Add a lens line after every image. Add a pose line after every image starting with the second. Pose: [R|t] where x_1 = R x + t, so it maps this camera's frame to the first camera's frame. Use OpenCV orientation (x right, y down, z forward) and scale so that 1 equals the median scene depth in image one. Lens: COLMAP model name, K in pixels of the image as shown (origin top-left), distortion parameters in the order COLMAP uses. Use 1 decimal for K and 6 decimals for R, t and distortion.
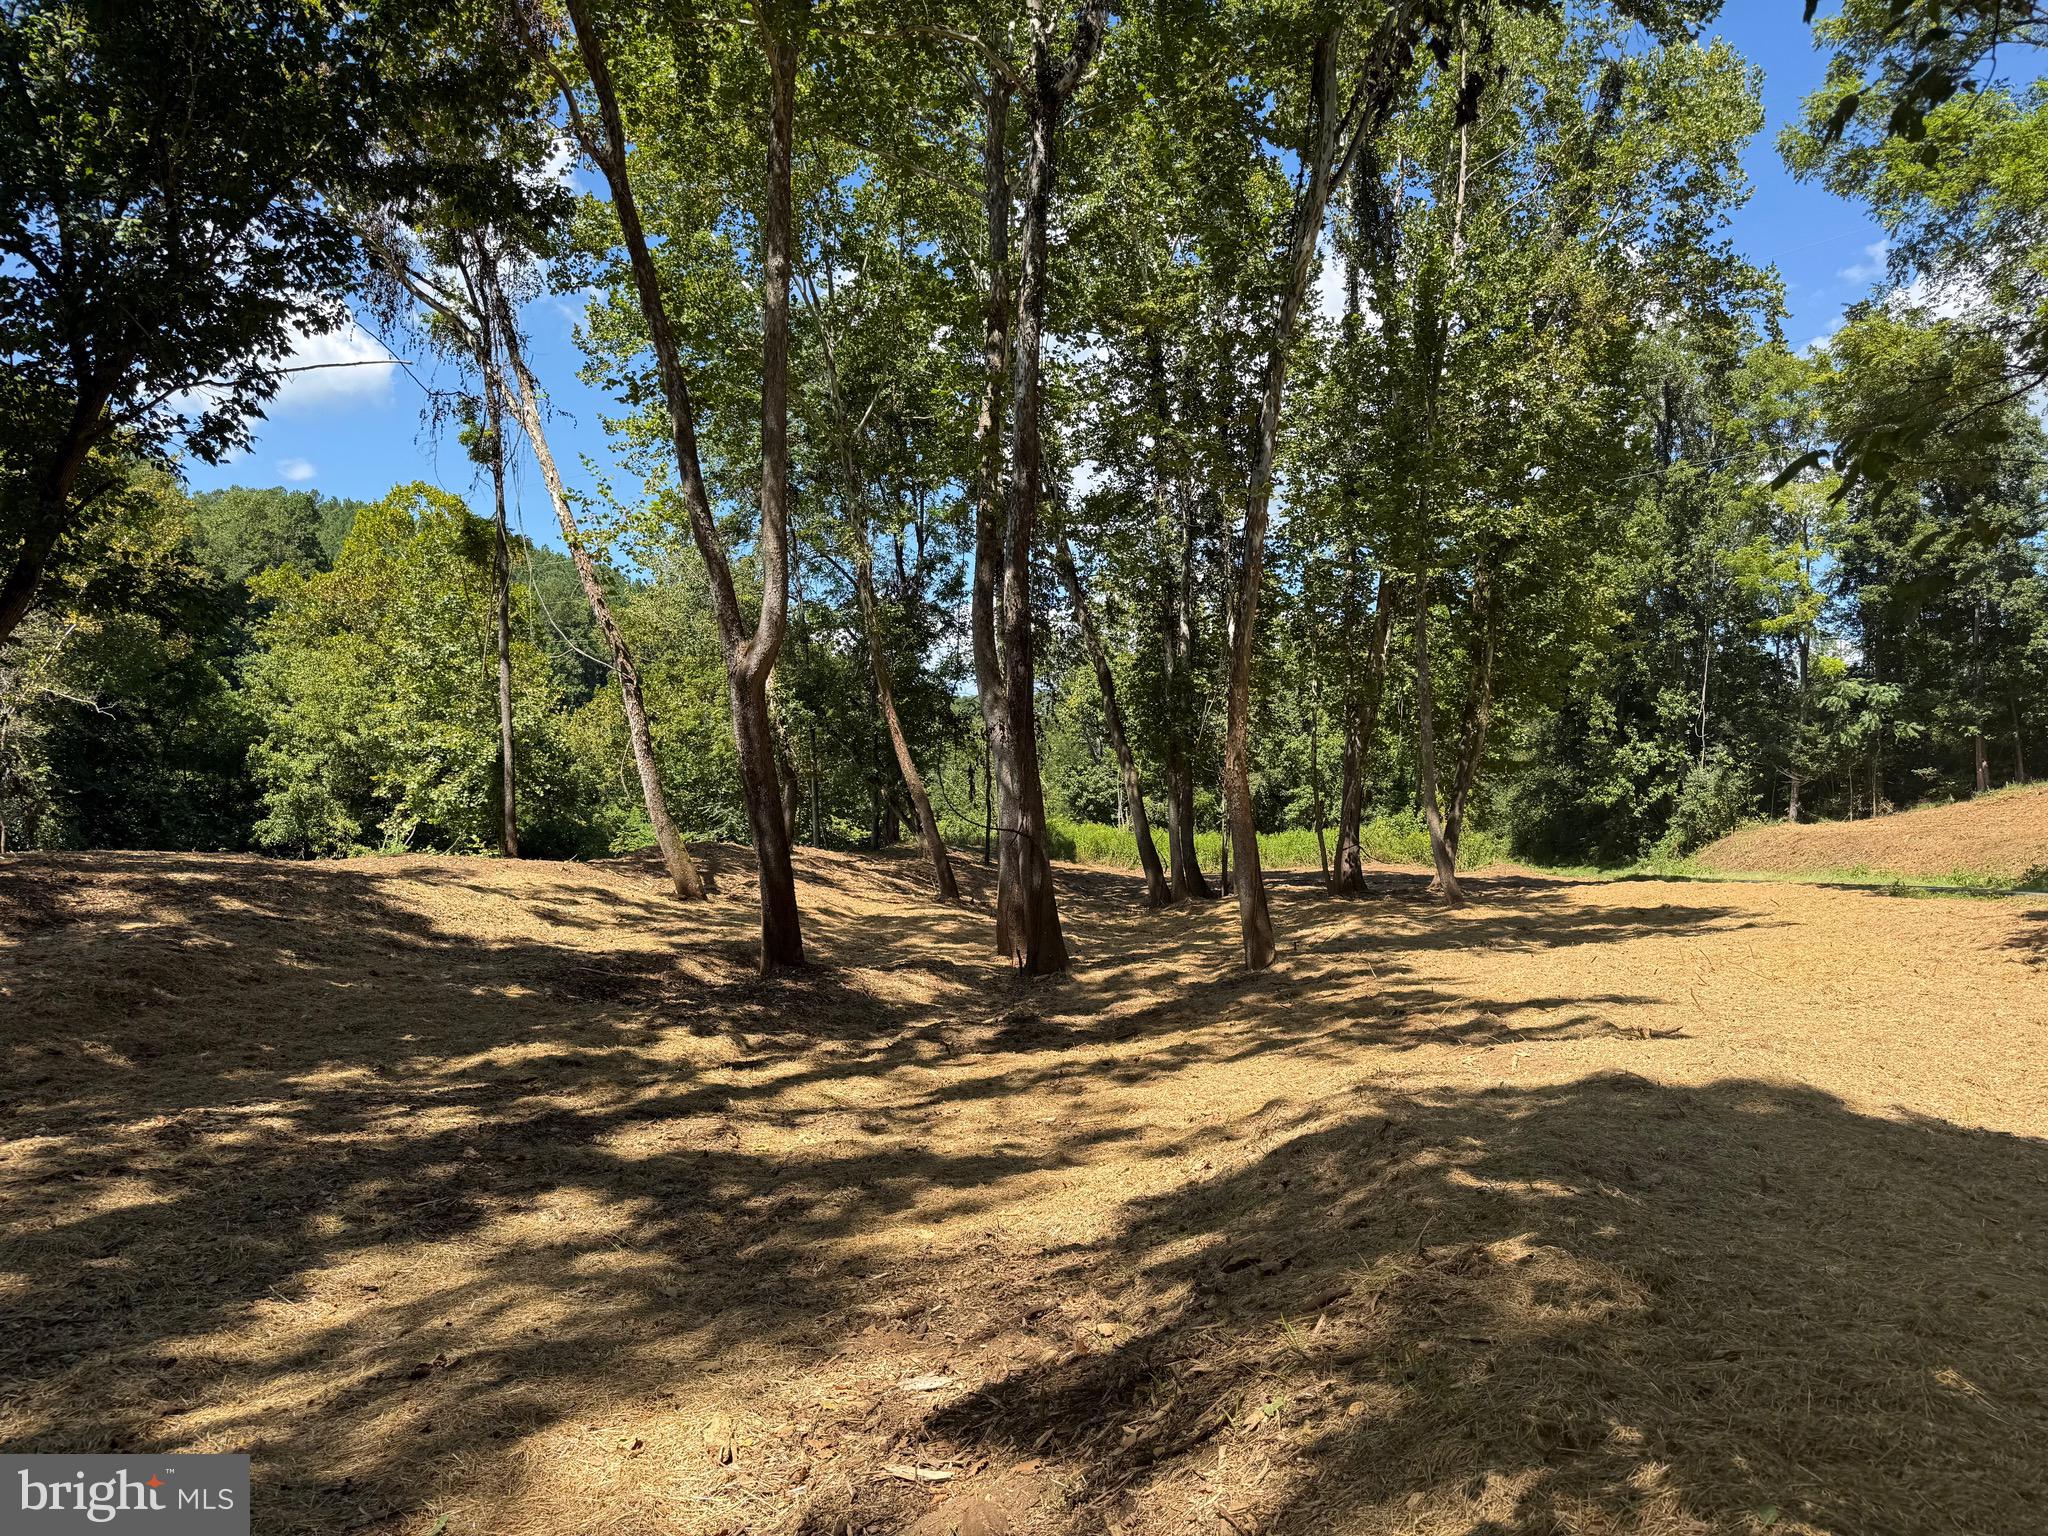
lens RADIAL K [[1437.0, 0, 1032.0], [0, 1437.0, 804.4], [0, 0, 1]] dist [0.063451, -0.077610]
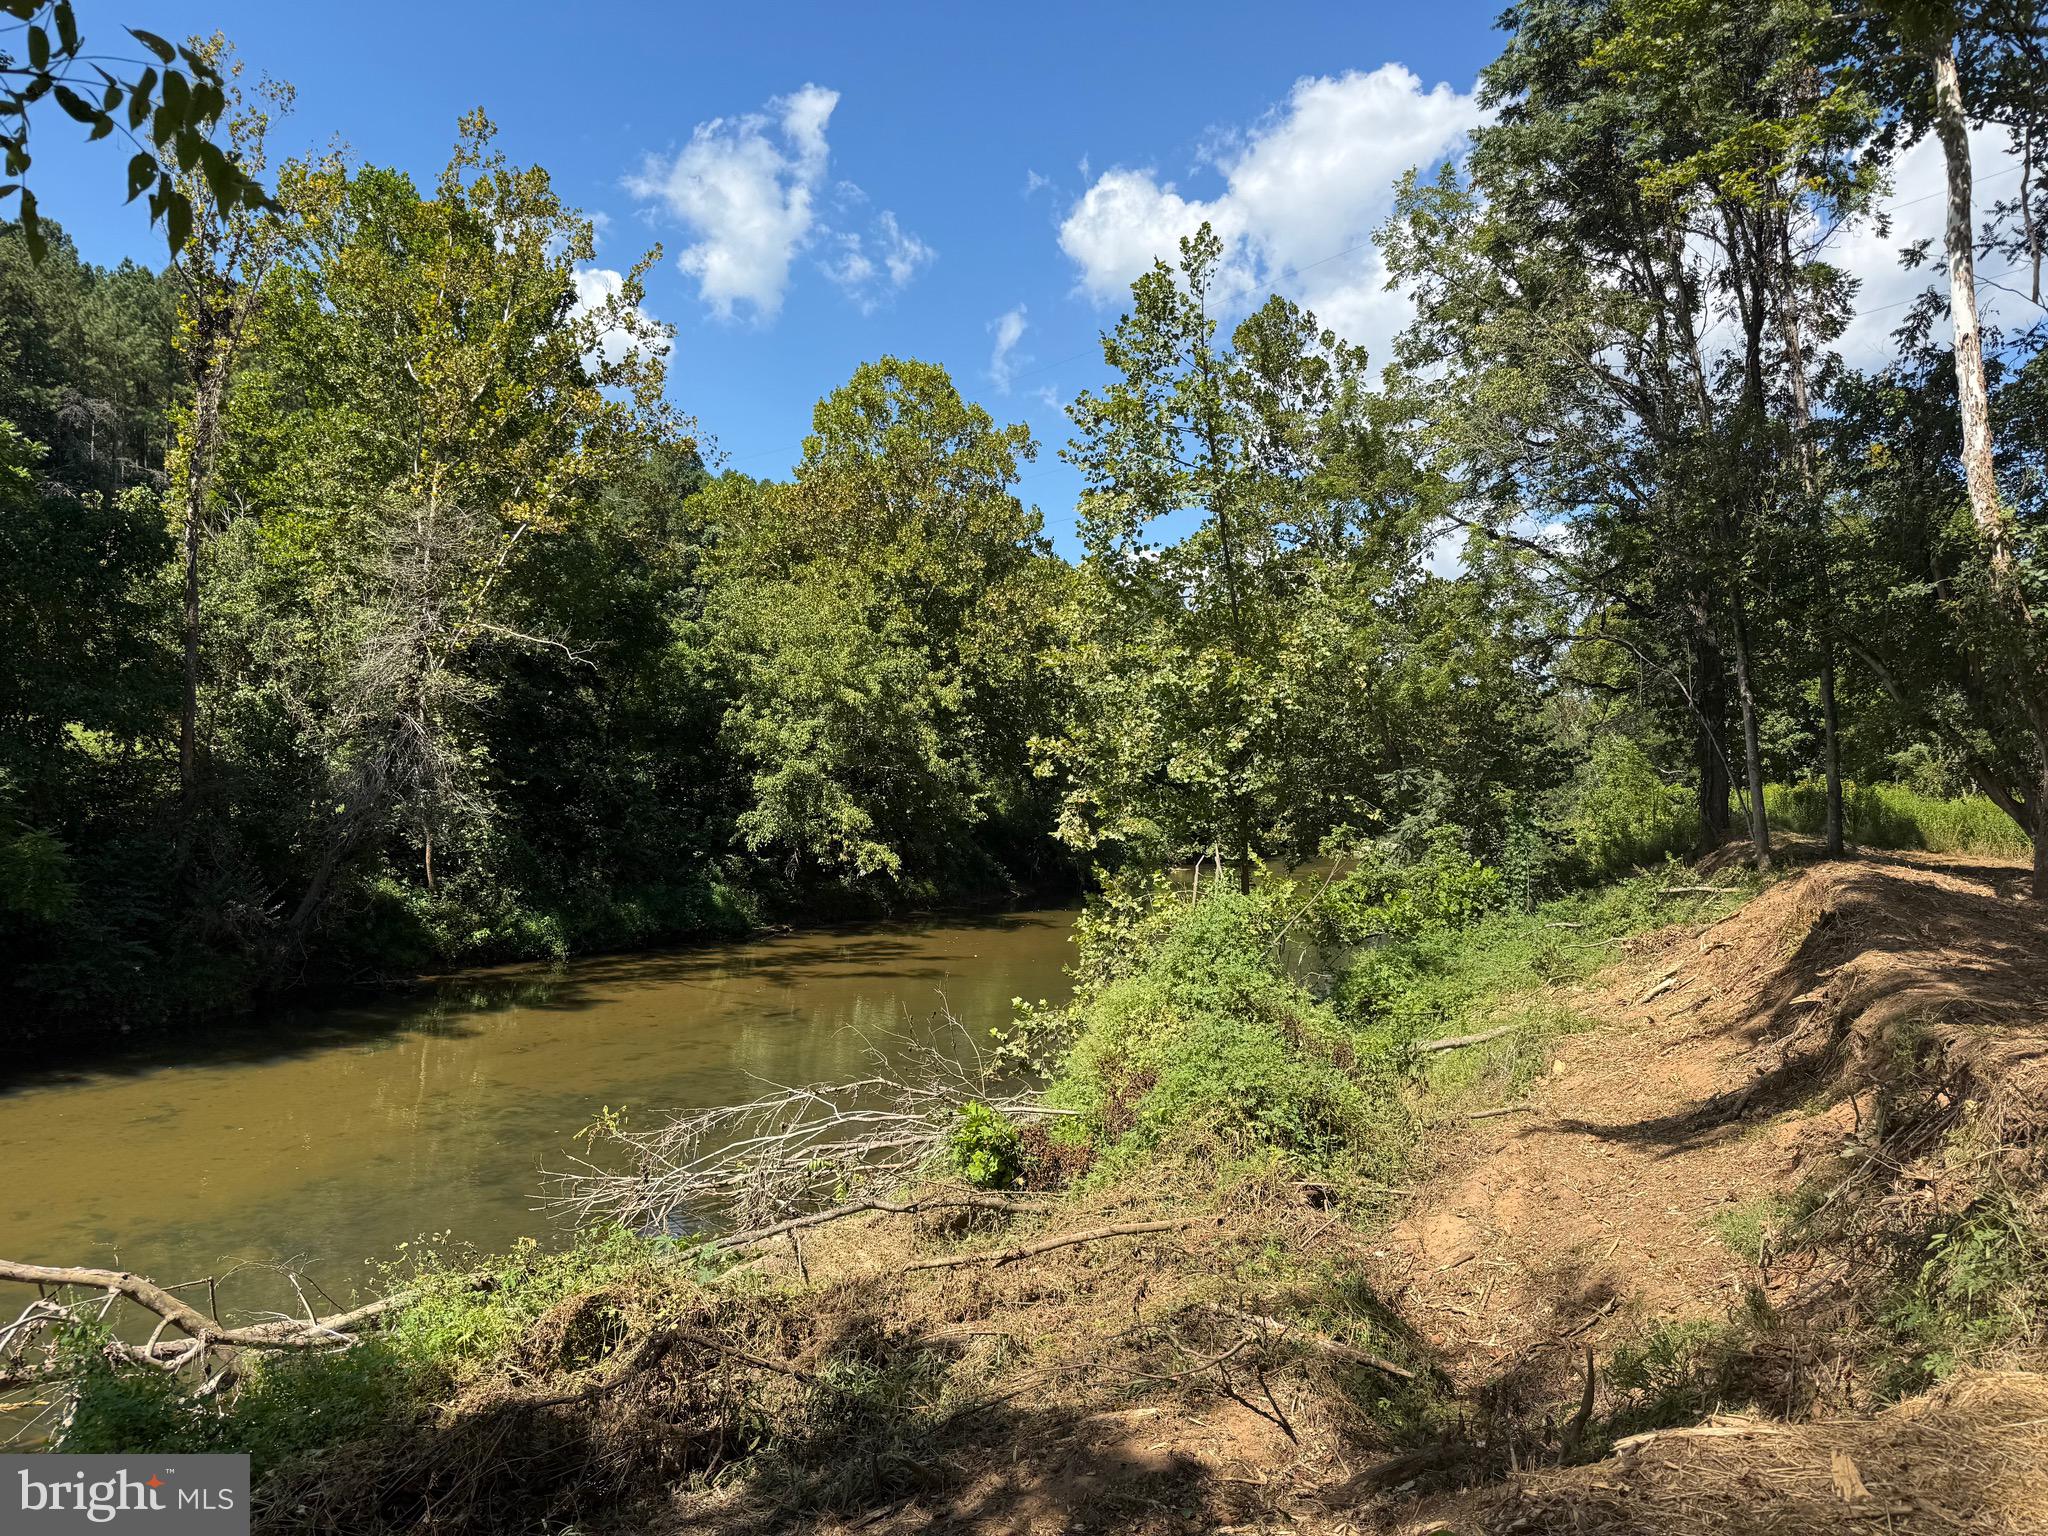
lens RADIAL K [[1410.5, 0, 1040.9], [0, 1410.5, 794.5], [0, 0, 1]] dist [0.187035, -0.317146]
pose [[0.980697, -0.021518, -0.194347, -0.243403], [0.026511, 0.999381, 0.023123, -0.010575], [0.193729, -0.027829, 0.980660, 0.324861]]
